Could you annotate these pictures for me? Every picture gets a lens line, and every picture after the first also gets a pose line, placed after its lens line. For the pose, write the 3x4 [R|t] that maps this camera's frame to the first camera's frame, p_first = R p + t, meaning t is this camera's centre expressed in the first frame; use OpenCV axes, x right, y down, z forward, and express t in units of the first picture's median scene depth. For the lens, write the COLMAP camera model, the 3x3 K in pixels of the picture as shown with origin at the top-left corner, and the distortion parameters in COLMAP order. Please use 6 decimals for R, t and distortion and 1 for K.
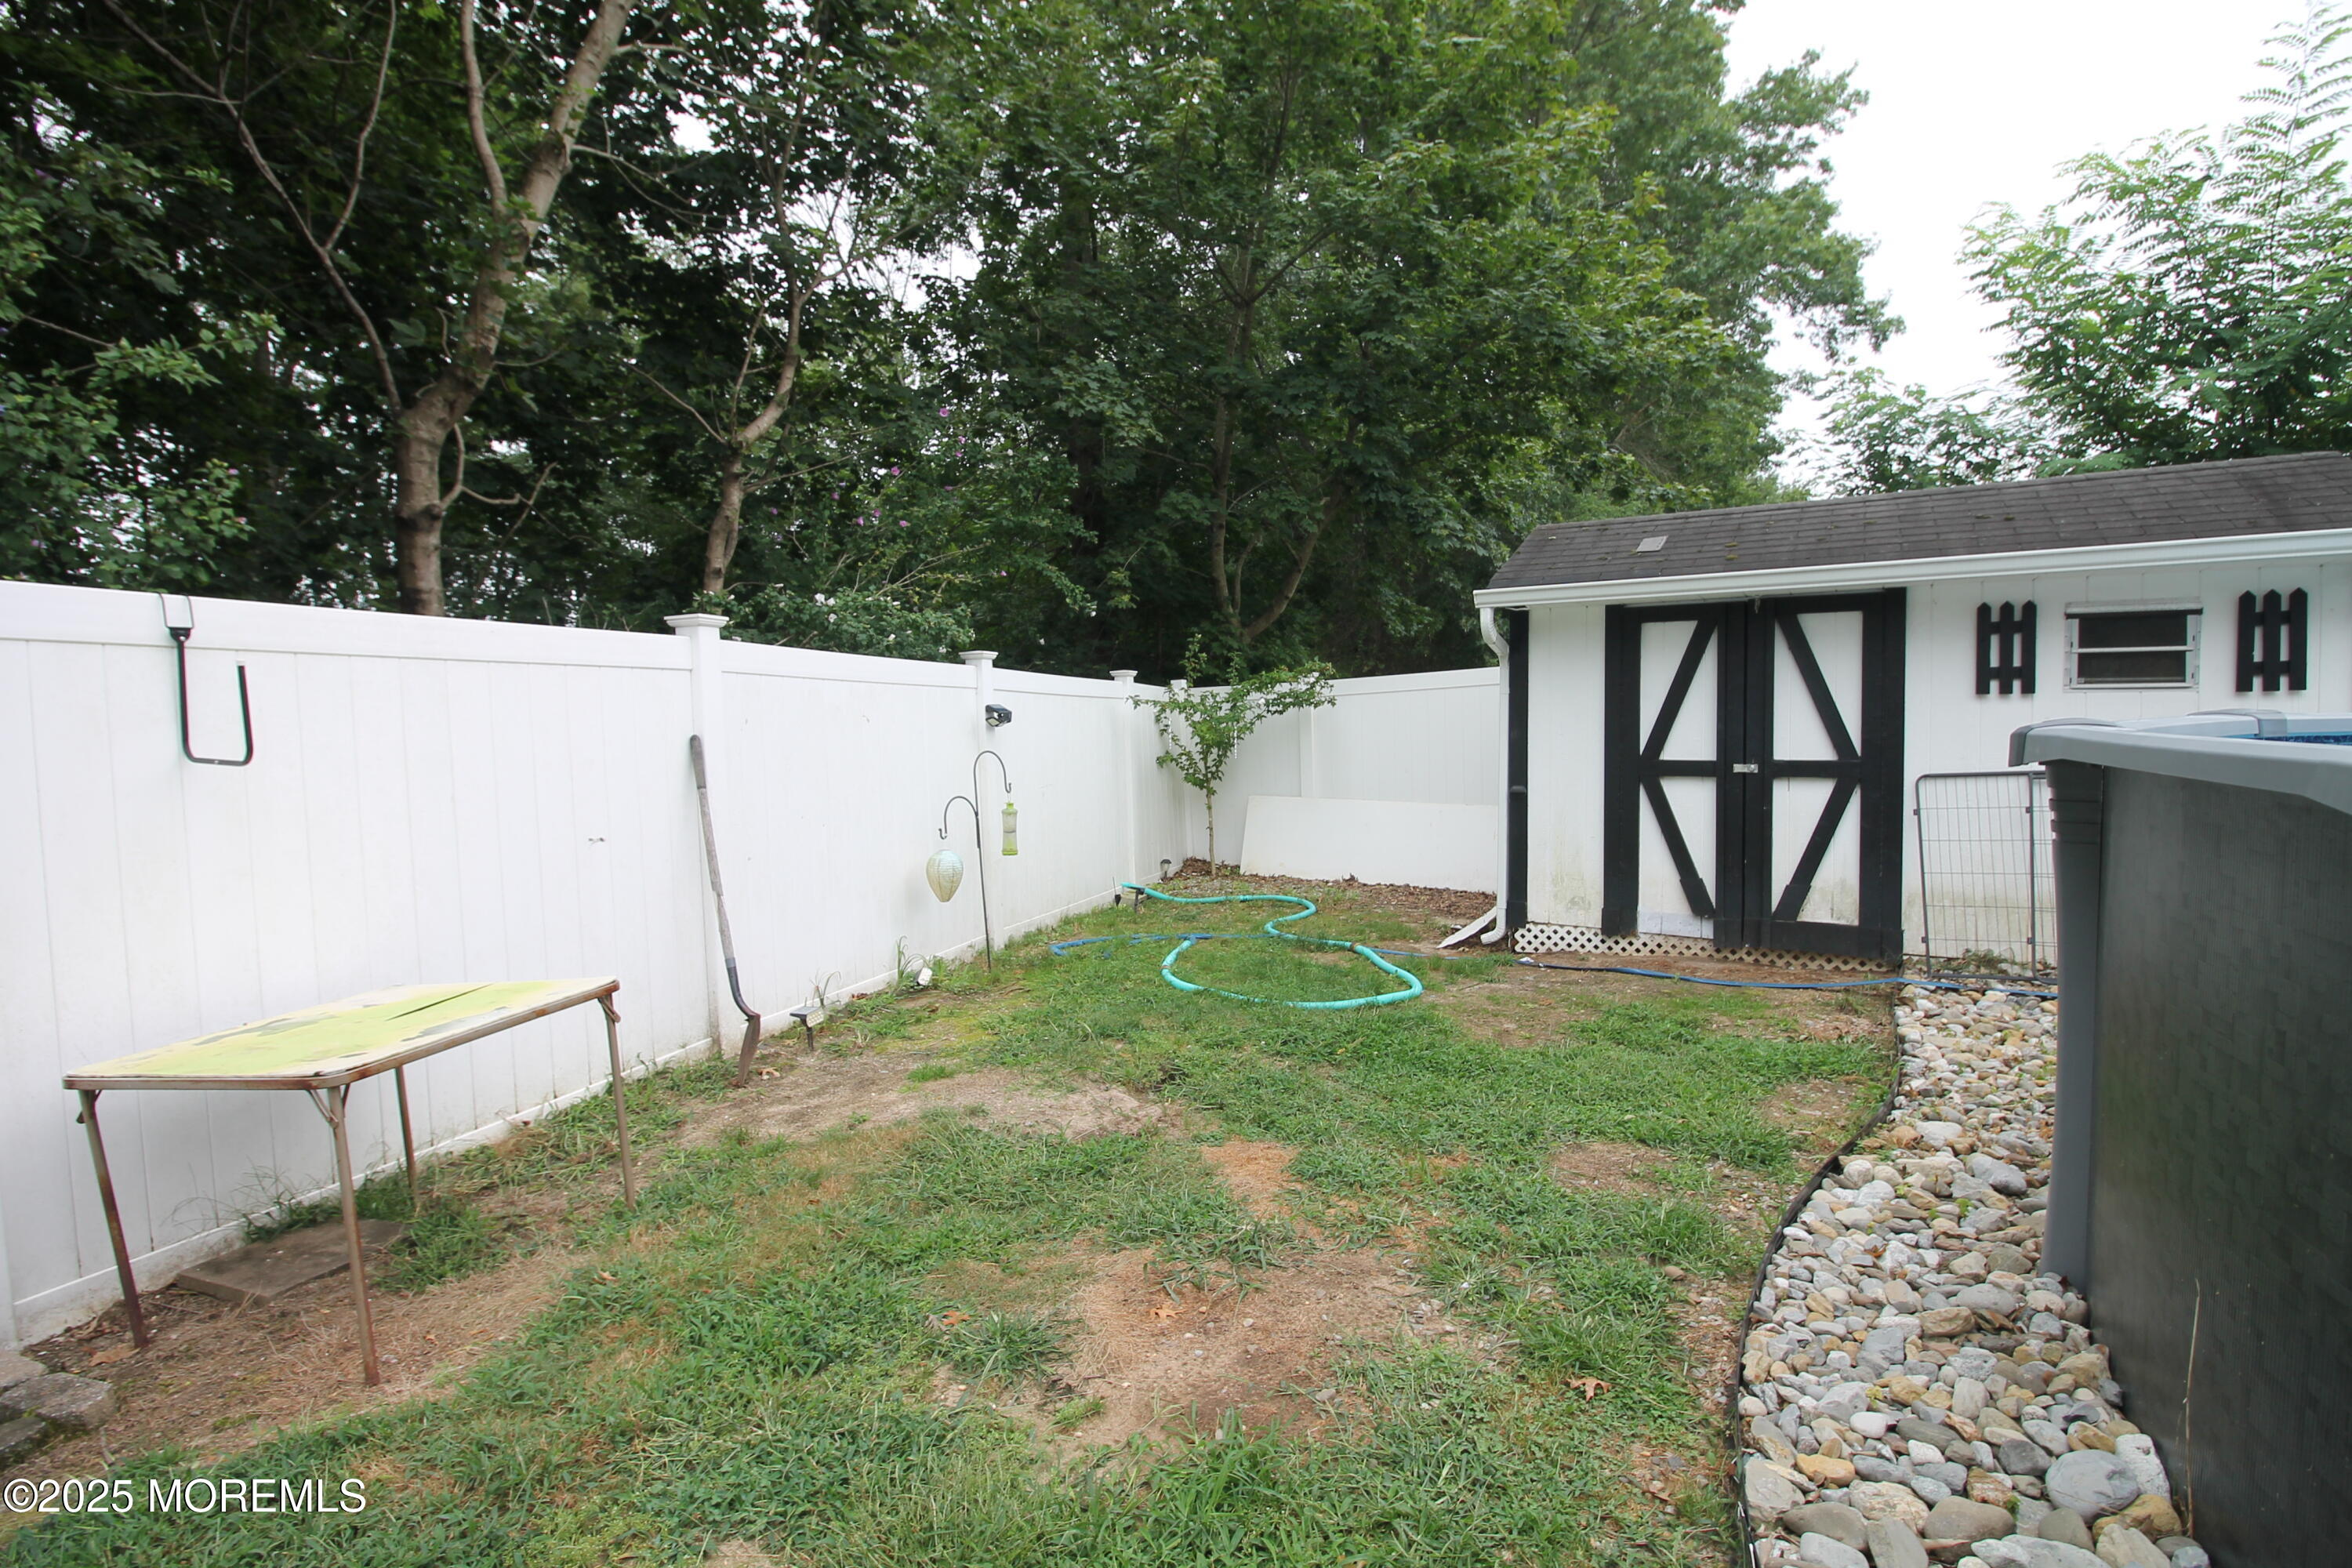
lens RADIAL K [[1072.8, 0, 1192.5], [0, 1072.8, 752.3], [0, 0, 1]] dist [-0.027259, -0.001327]
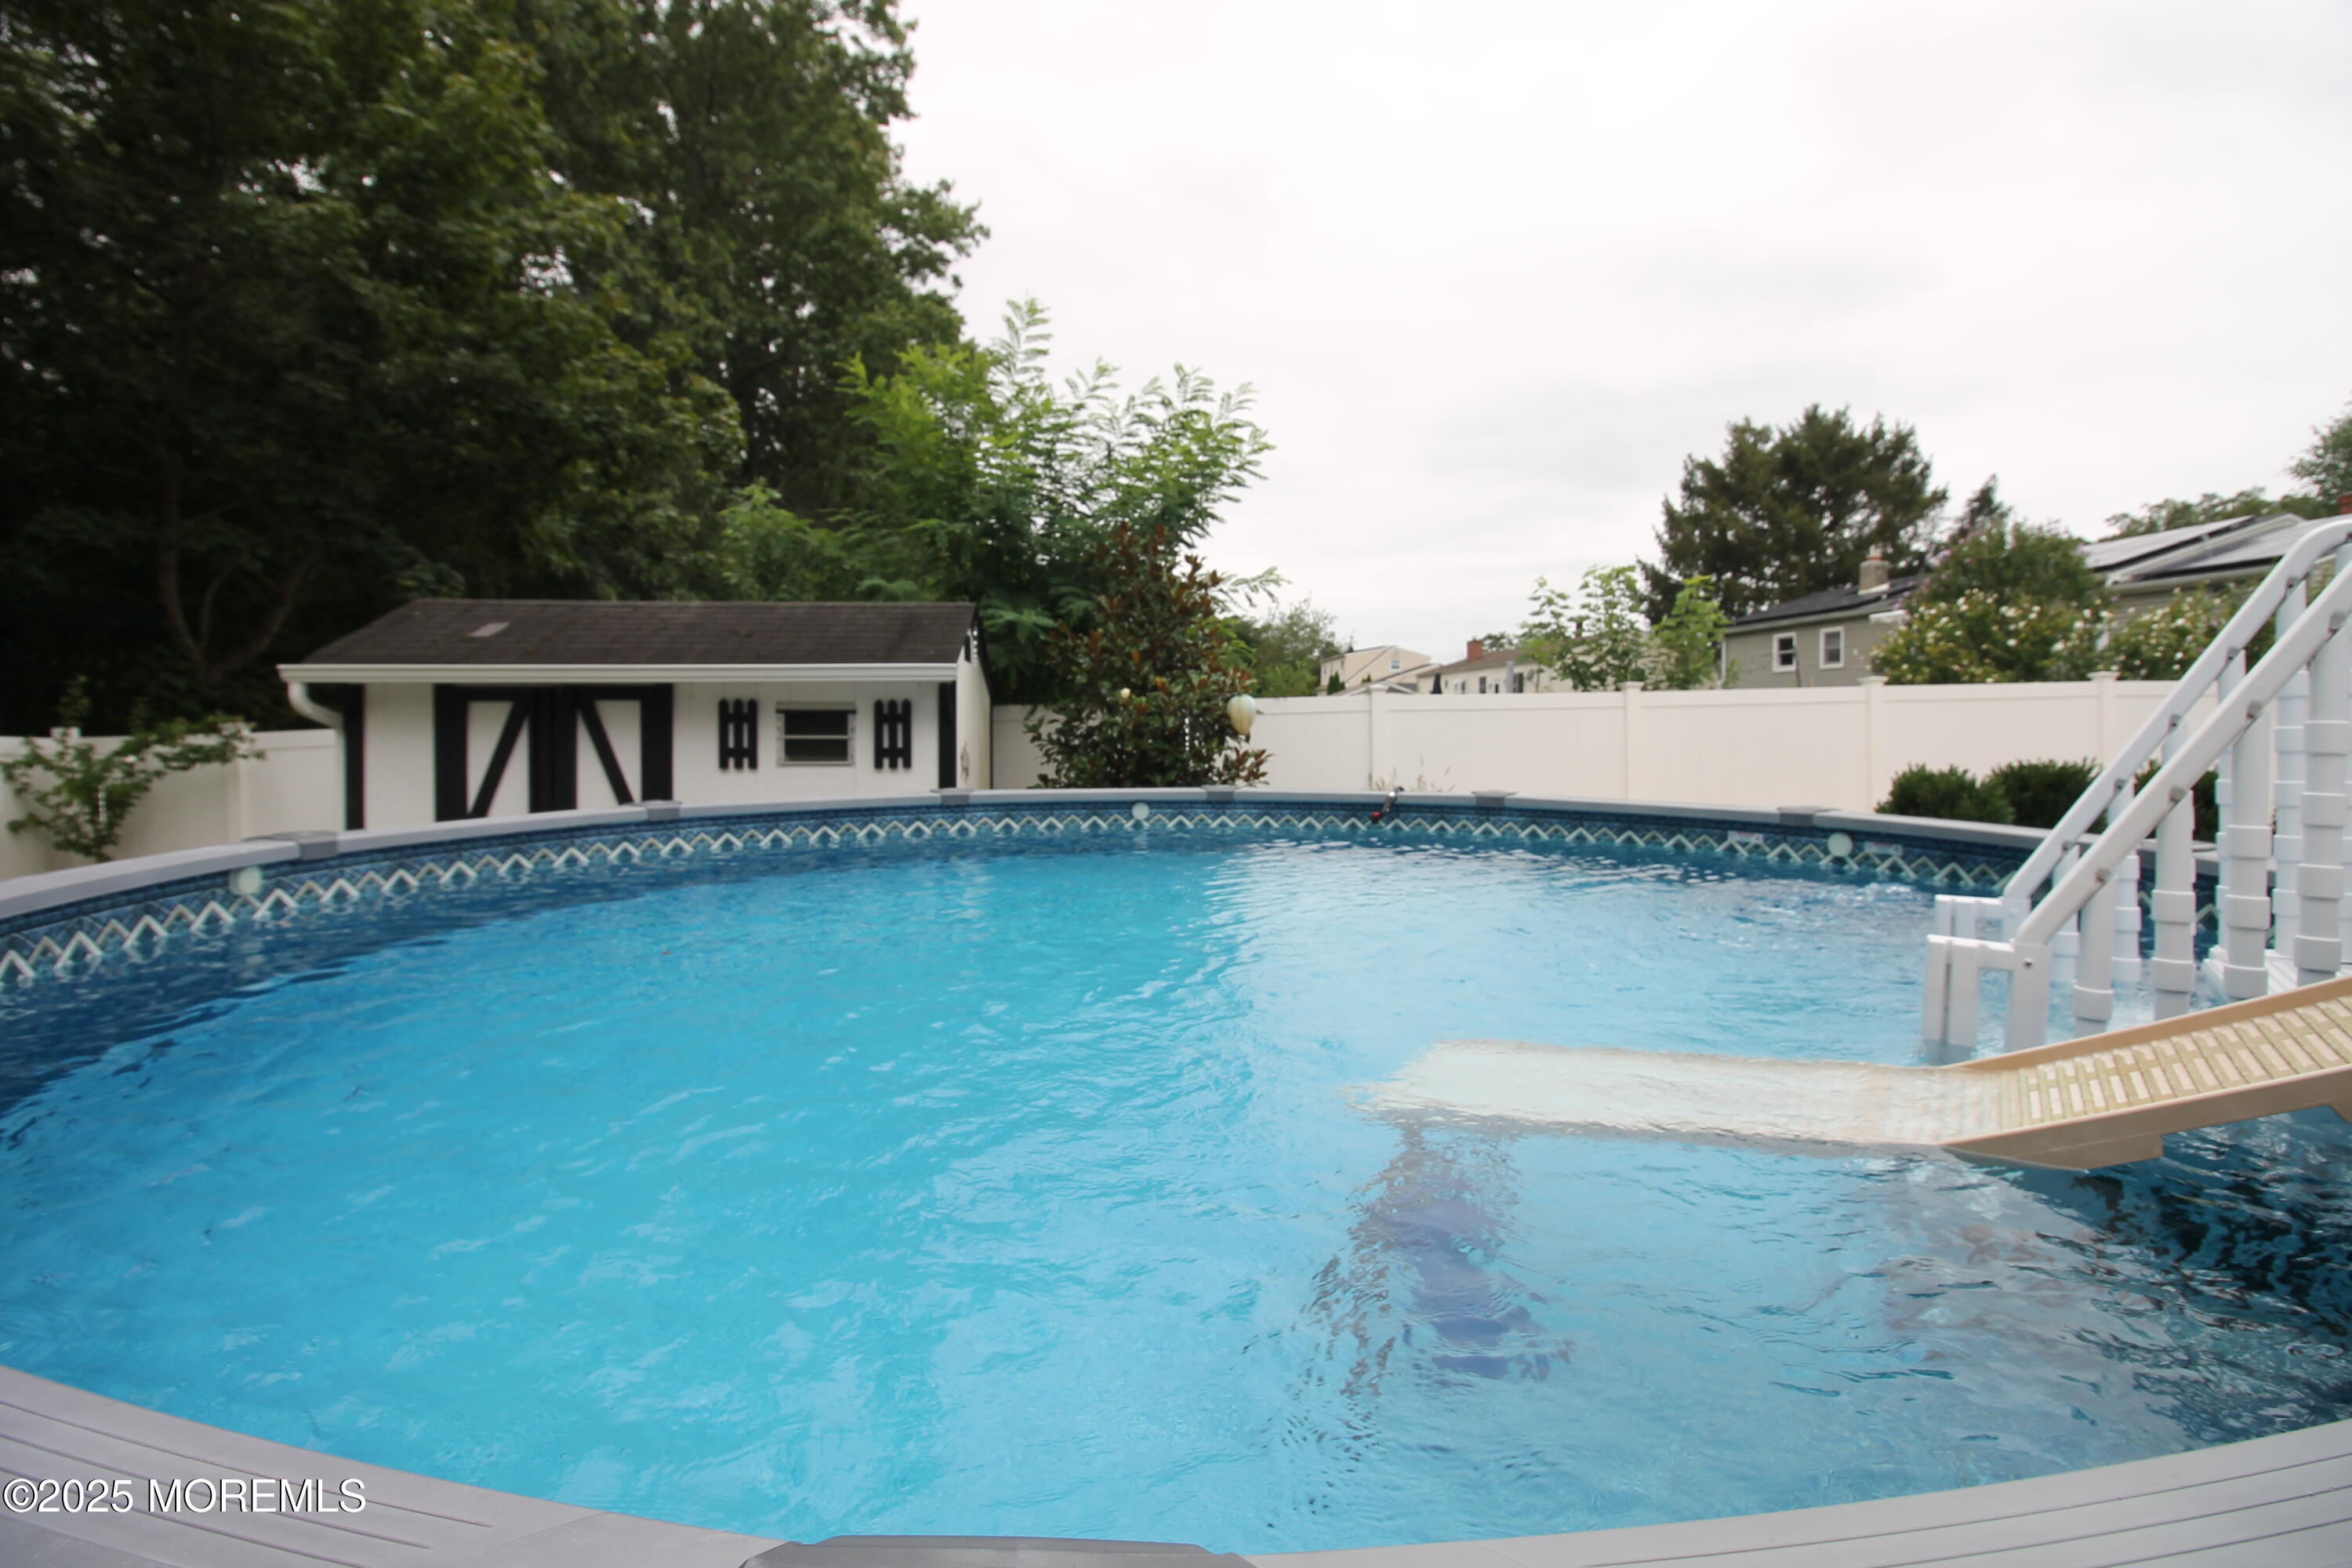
lens RADIAL K [[1072.8, 0, 1192.5], [0, 1072.8, 752.3], [0, 0, 1]] dist [-0.027259, -0.001327]
pose [[0.795229, -0.000114, 0.606309, 0.320450], [0.013464, 0.999757, -0.017471, -0.034626], [-0.606160, 0.022057, 0.795037, -0.307991]]
